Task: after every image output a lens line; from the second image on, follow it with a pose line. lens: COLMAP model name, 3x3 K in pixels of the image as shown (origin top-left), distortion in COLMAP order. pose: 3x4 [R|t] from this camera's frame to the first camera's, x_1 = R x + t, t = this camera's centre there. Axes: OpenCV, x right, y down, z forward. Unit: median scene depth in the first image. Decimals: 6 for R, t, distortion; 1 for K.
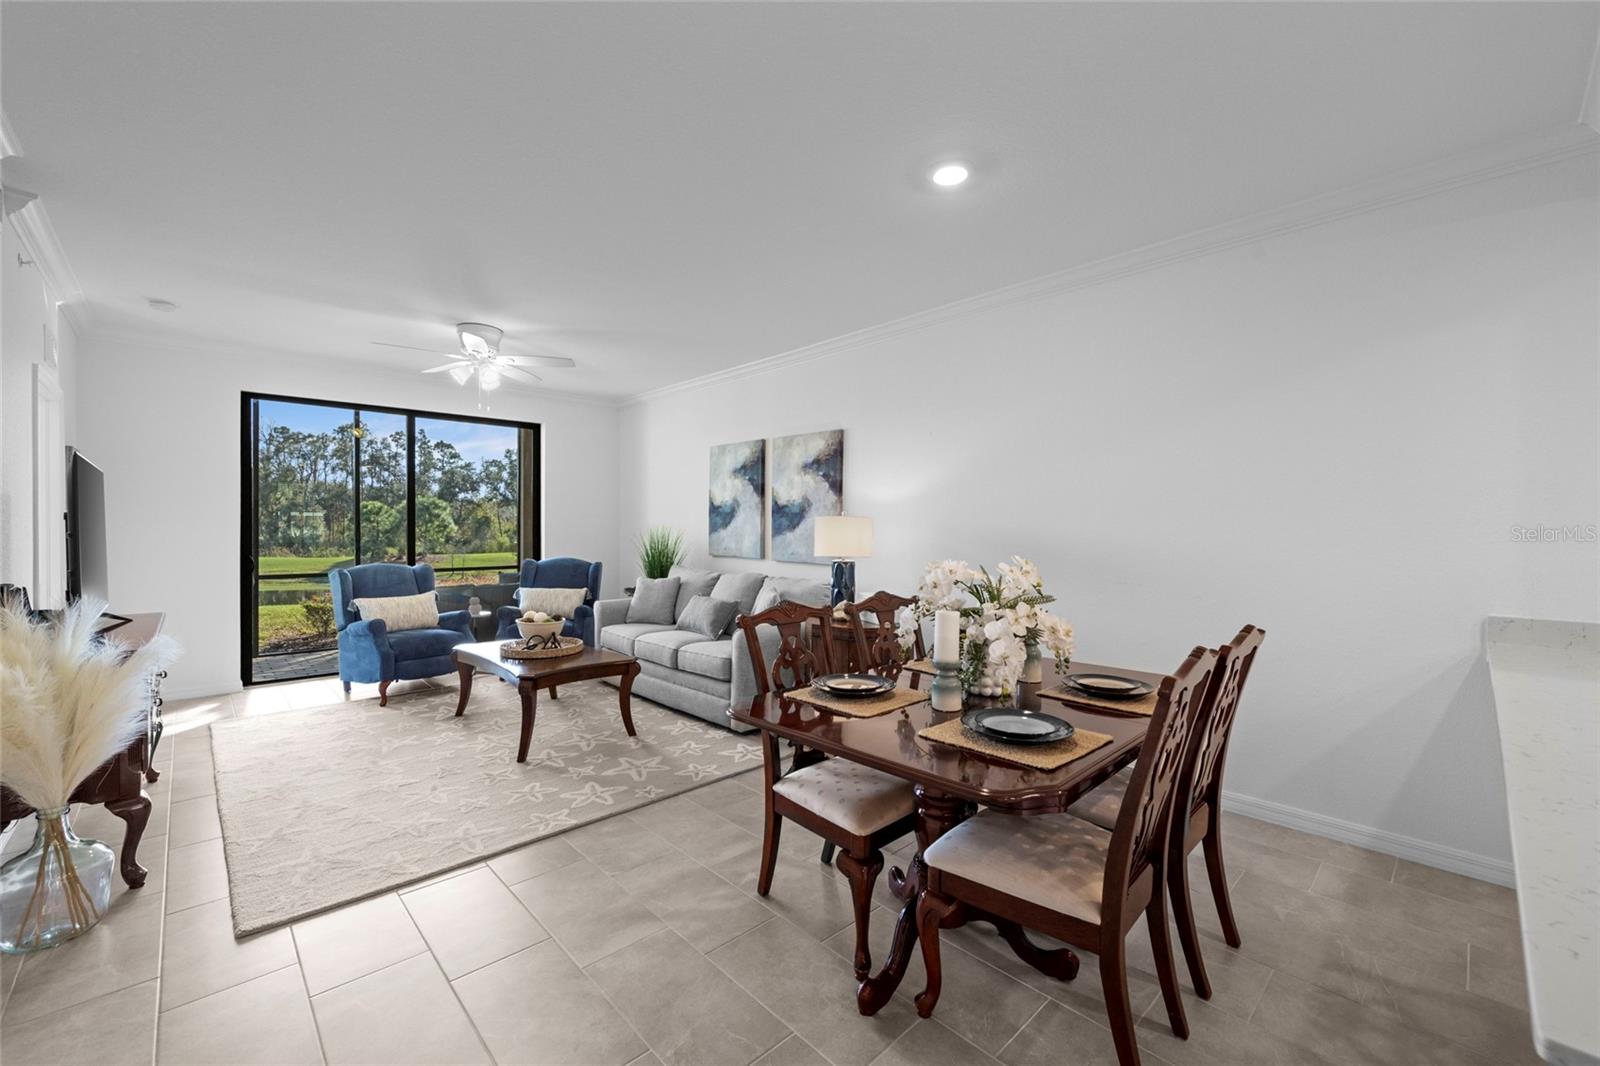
lens RADIAL K [[645.1, 0, 800.0], [0, 645.1, 533.0], [0, 0, 1]] dist [-0.004301, -0.000370]
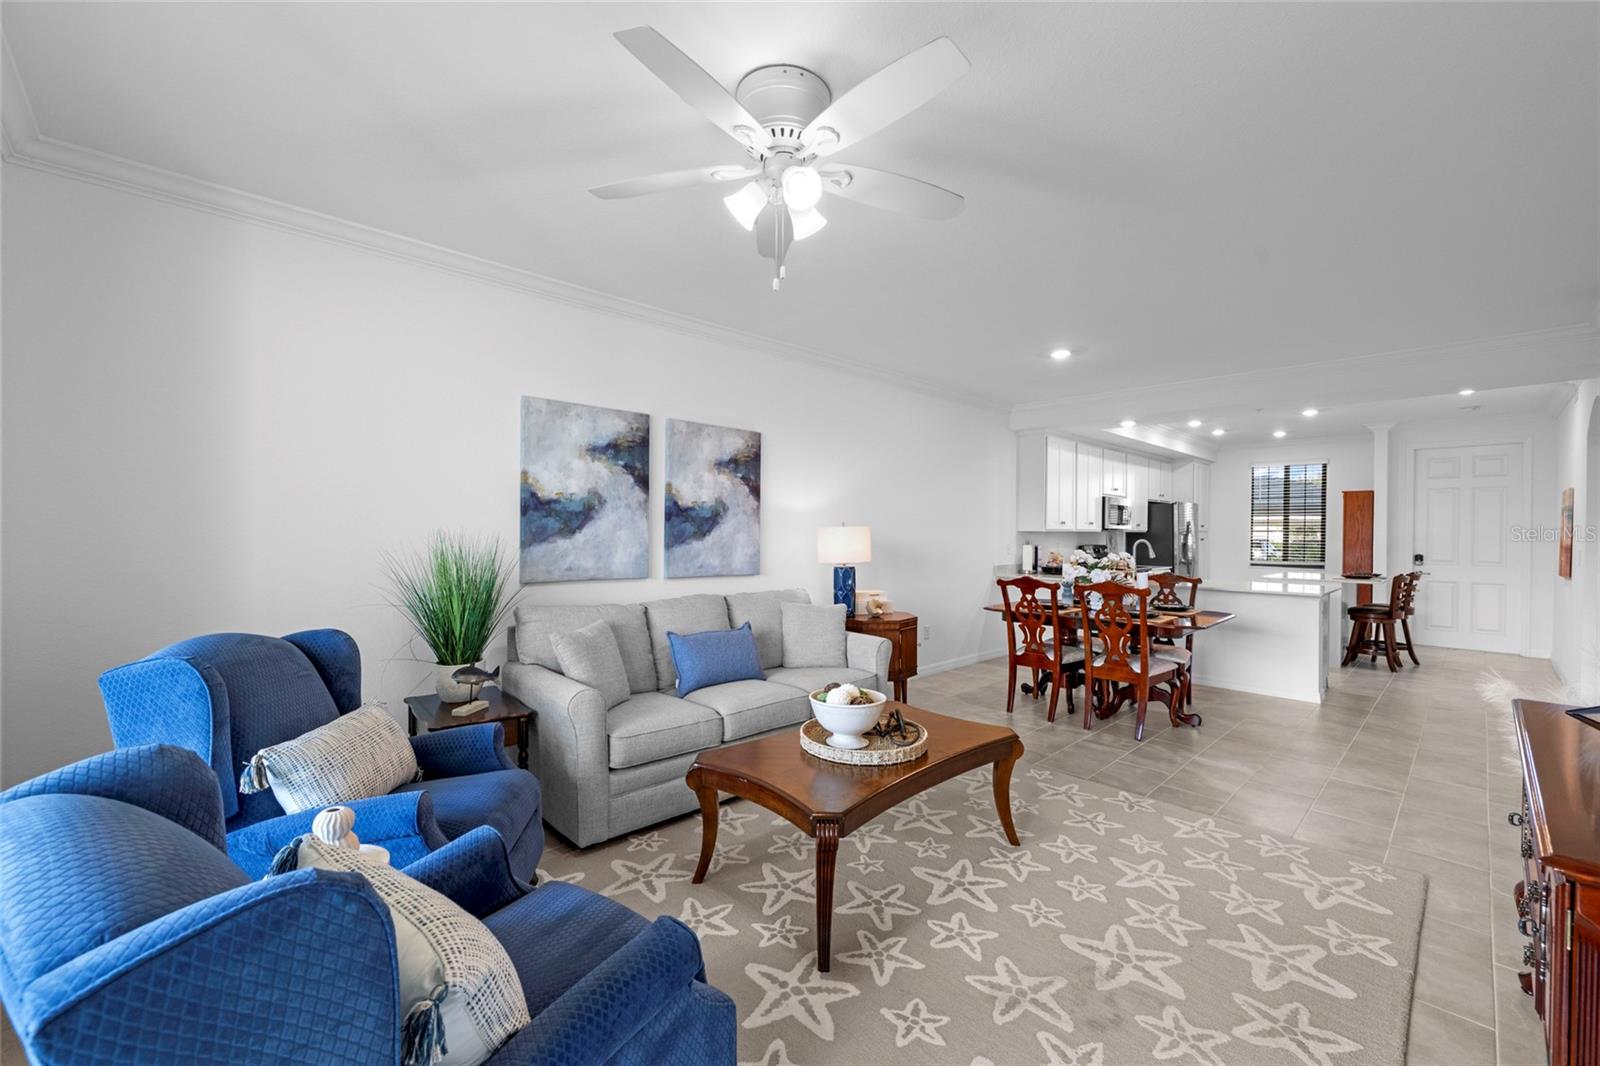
lens RADIAL K [[642.5, 0, 799.5], [0, 642.5, 538.2], [0, 0, 1]] dist [-0.000292, -0.000094]
pose [[0.002258, -0.017128, 0.999851, -0.793492], [-0.000254, 0.999853, 0.017128, -0.017628], [-0.999997, -0.000293, 0.002253, 0.831985]]
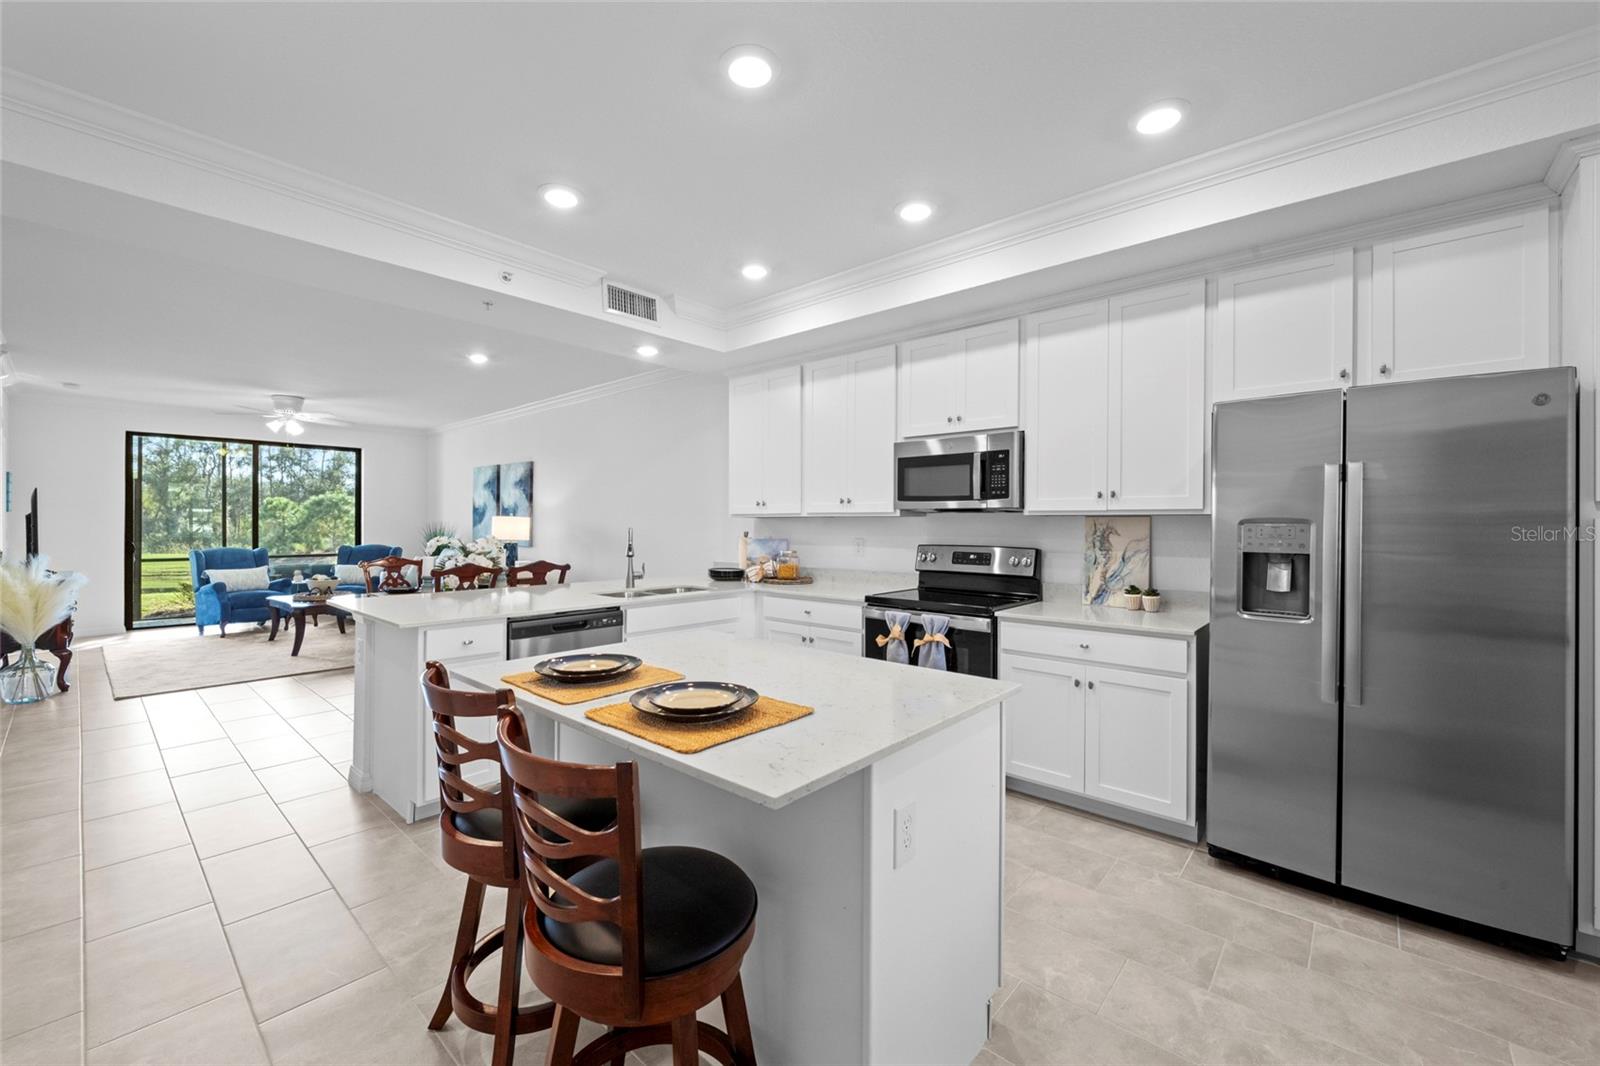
lens RADIAL K [[645.1, 0, 800.0], [0, 645.1, 533.0], [0, 0, 1]] dist [-0.004301, -0.000370]
pose [[0.996356, -0.000135, 0.085289, 0.522963], [-0.000292, 0.999988, 0.004990, 0.007143], [-0.085288, -0.004997, 0.996344, -0.570803]]
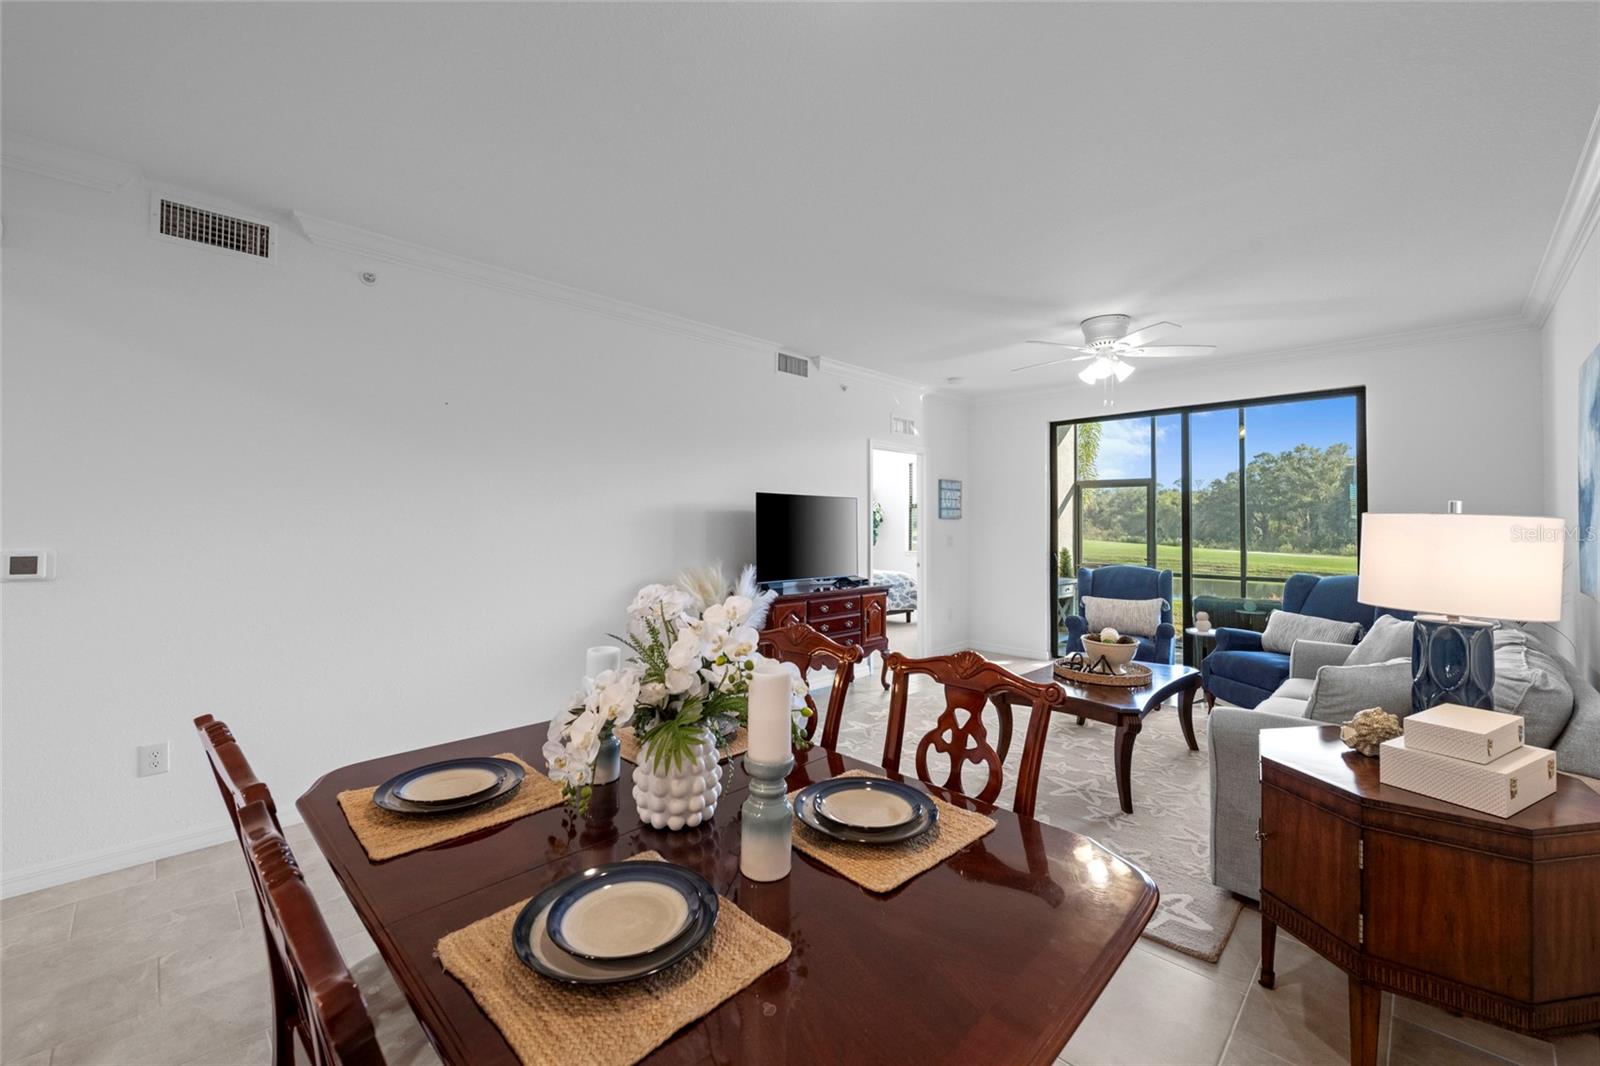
lens RADIAL K [[647.7, 0, 797.9], [0, 647.7, 512.1], [0, 0, 1]] dist [0.000284, 0.000014]
pose [[0.030985, -0.021761, -0.999283, 0.361995], [-0.011563, 0.999688, -0.022128, -0.009000], [0.999453, 0.012241, 0.030724, 0.441853]]
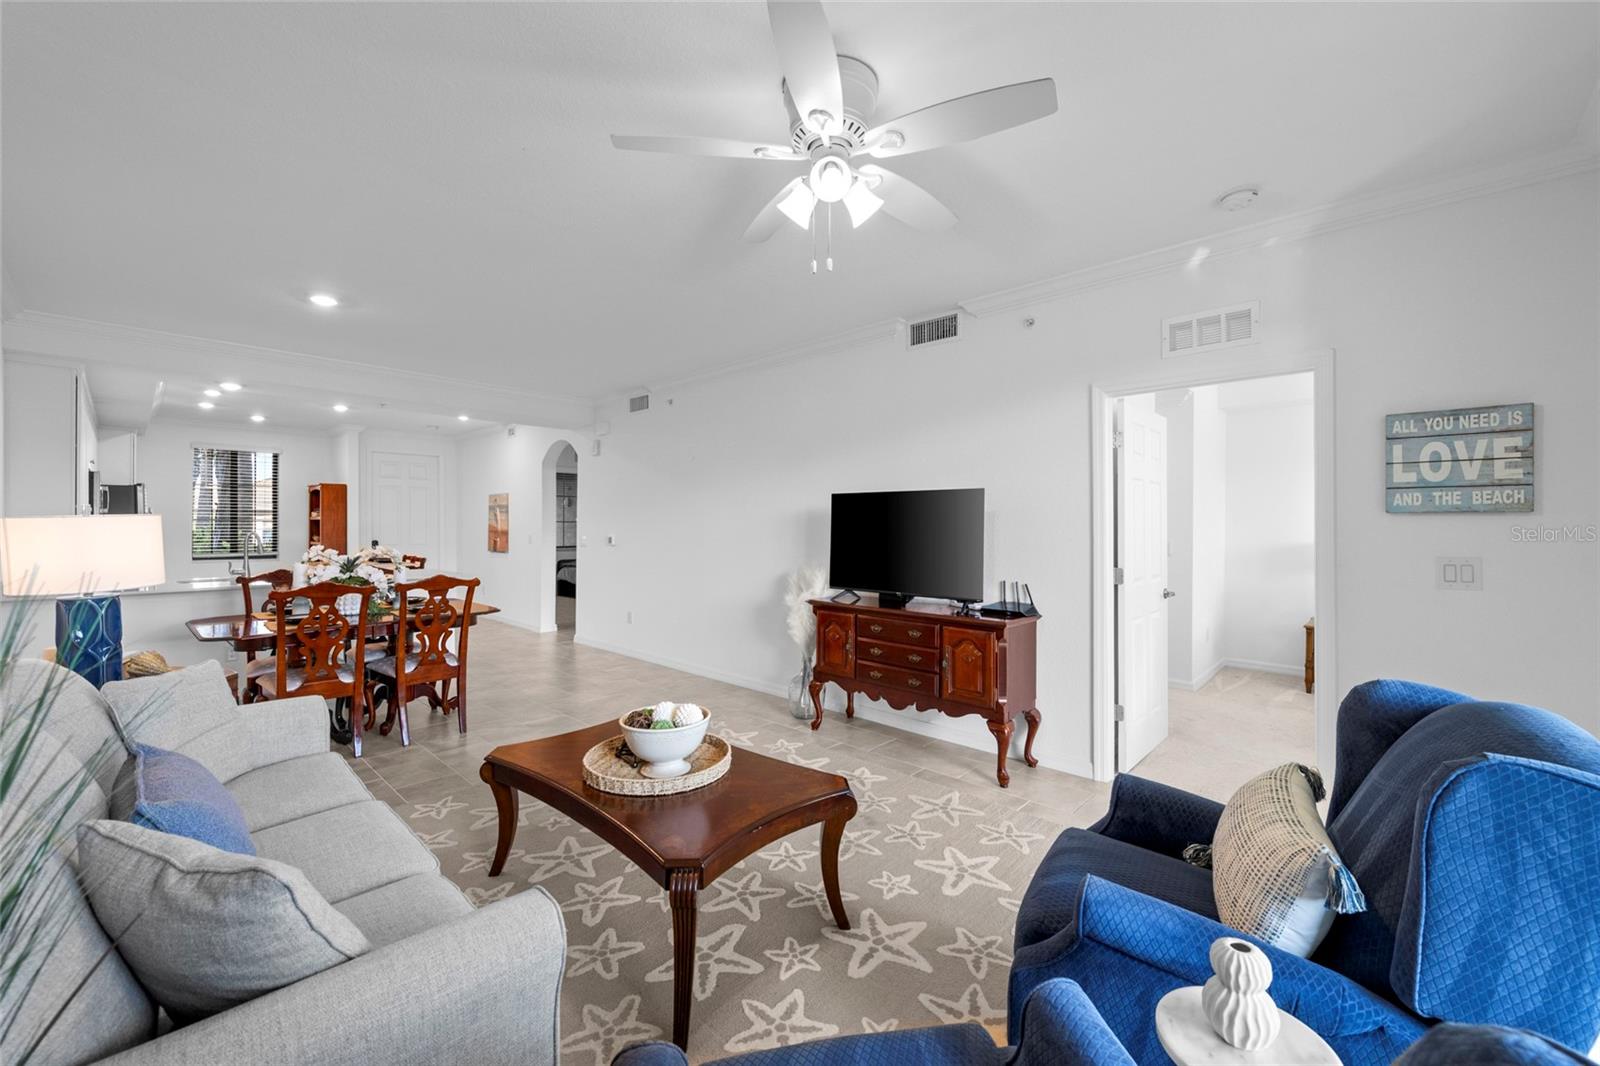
lens RADIAL K [[639.5, 0, 798.6], [0, 639.5, 524.3], [0, 0, 1]] dist [-0.002175, -0.000735]
pose [[-0.998586, -0.006480, -0.052759, -0.383504], [-0.006836, 0.999955, 0.006569, -0.018745], [0.052714, 0.006920, -0.998586, 1.208904]]
